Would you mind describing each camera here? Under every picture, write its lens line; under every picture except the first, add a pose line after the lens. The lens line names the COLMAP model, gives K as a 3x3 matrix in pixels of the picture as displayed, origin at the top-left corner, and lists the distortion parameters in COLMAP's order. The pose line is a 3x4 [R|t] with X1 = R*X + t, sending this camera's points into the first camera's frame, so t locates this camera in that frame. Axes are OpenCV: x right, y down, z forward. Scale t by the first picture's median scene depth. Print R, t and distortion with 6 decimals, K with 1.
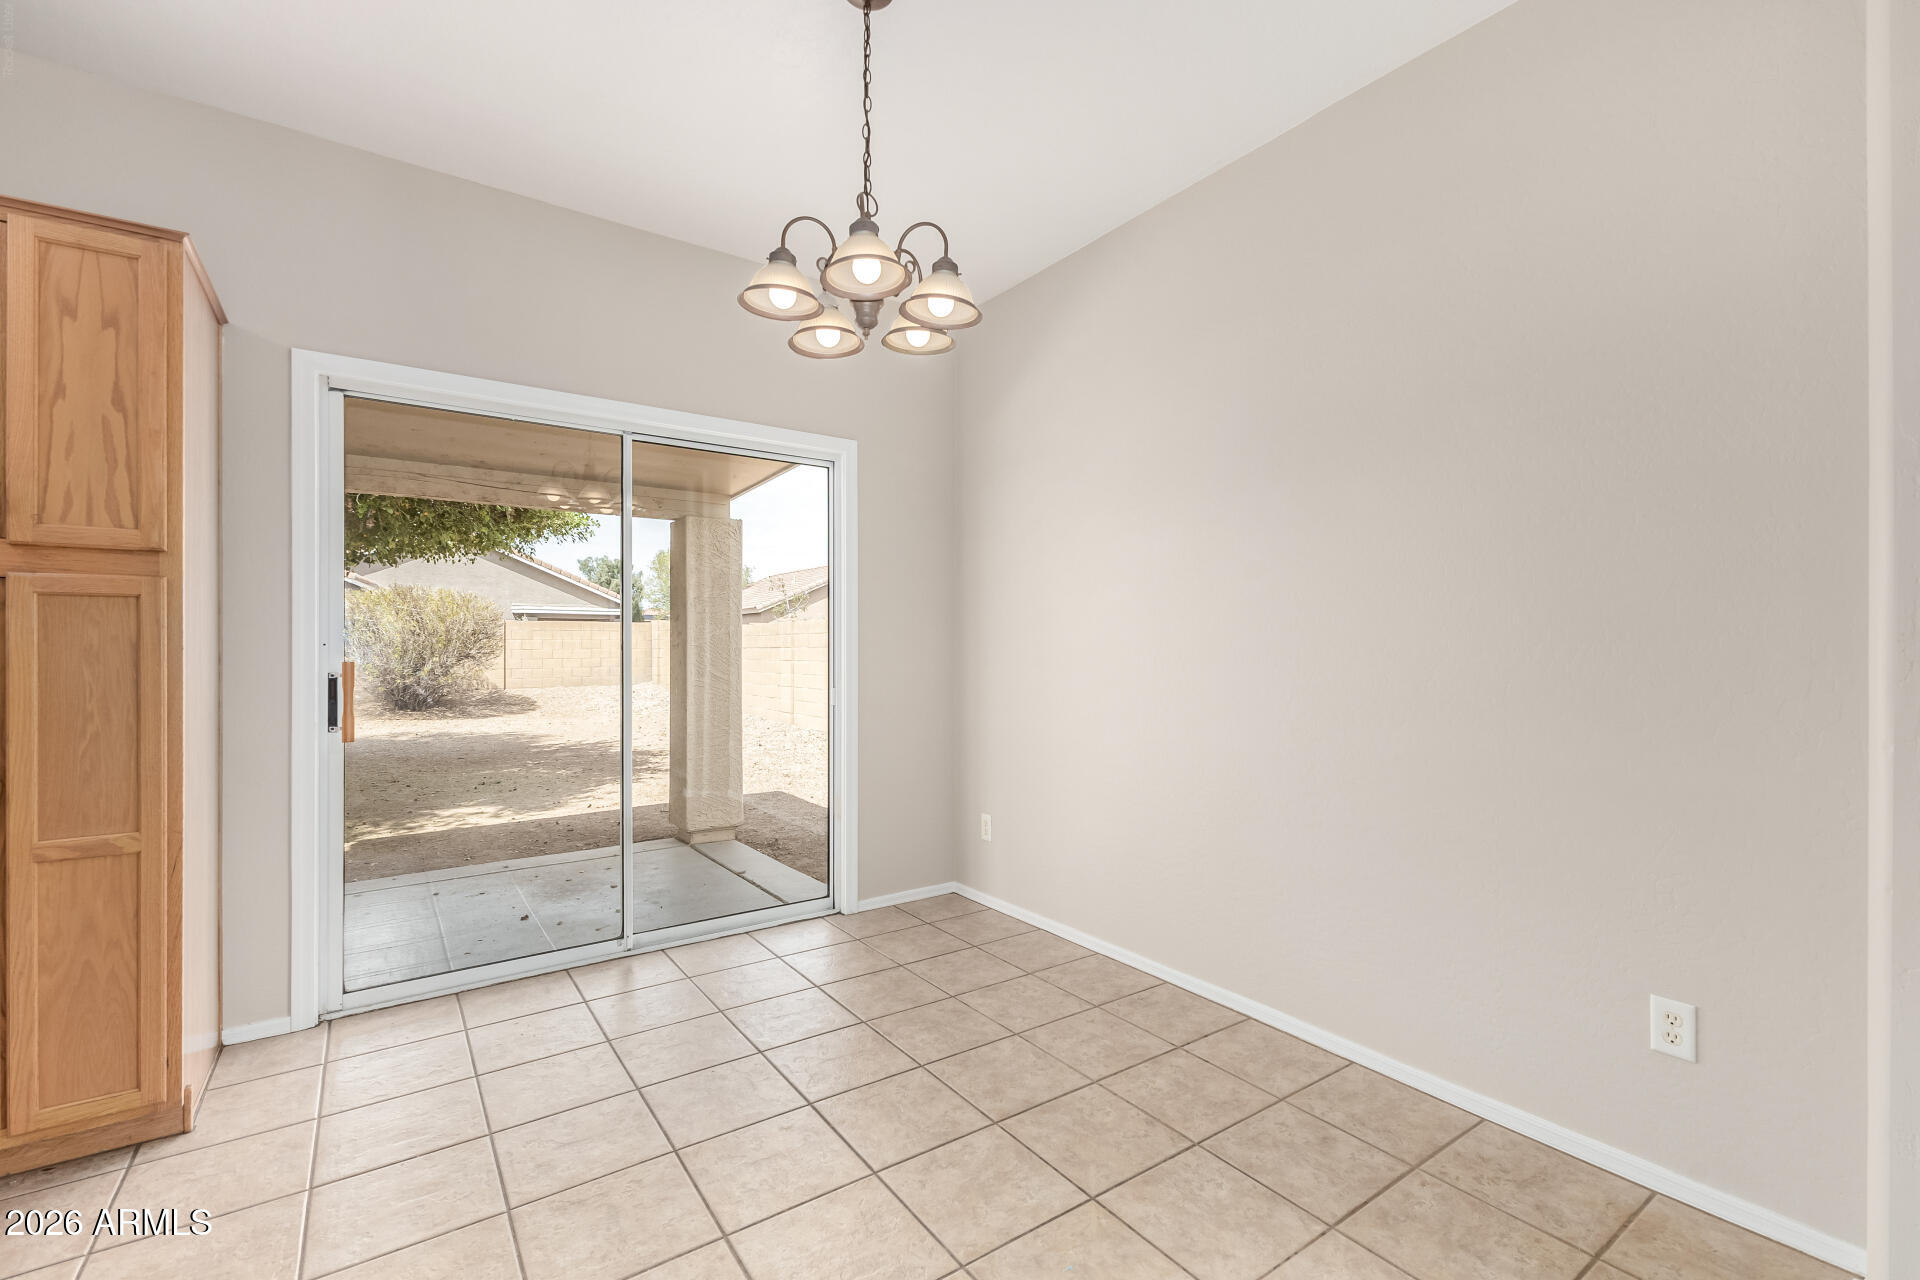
lens RADIAL K [[829.8, 0, 949.9], [0, 829.8, 642.2], [0, 0, 1]] dist [0.017238, -0.003291]
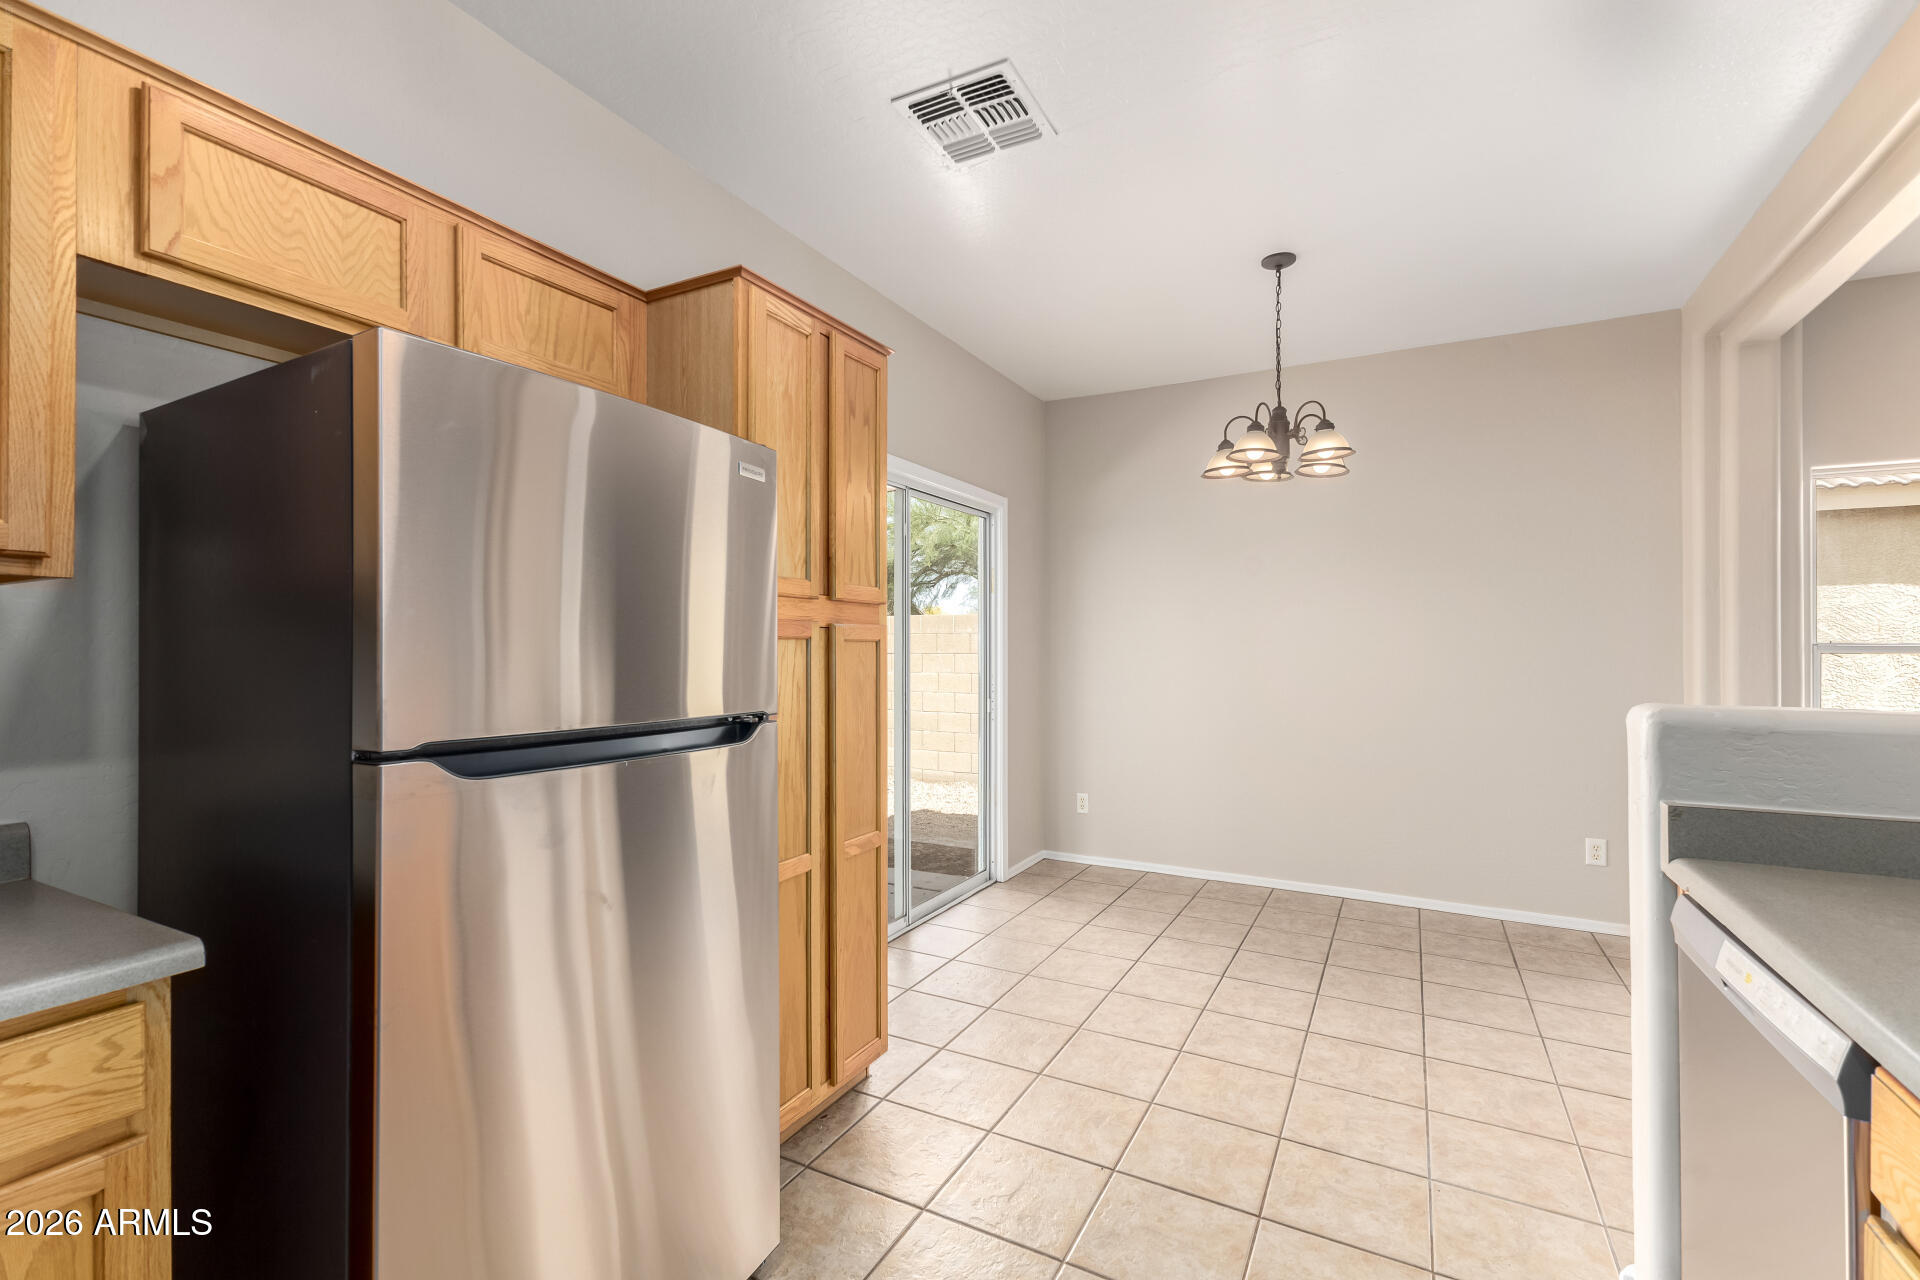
lens RADIAL K [[829.8, 0, 975.5], [0, 829.8, 636.1], [0, 0, 1]] dist [0.017238, -0.003291]
pose [[0.892729, 0.008614, 0.450512, -1.066418], [-0.006064, 0.999956, -0.007104, -0.041747], [-0.450553, 0.003610, 0.892742, -0.124994]]
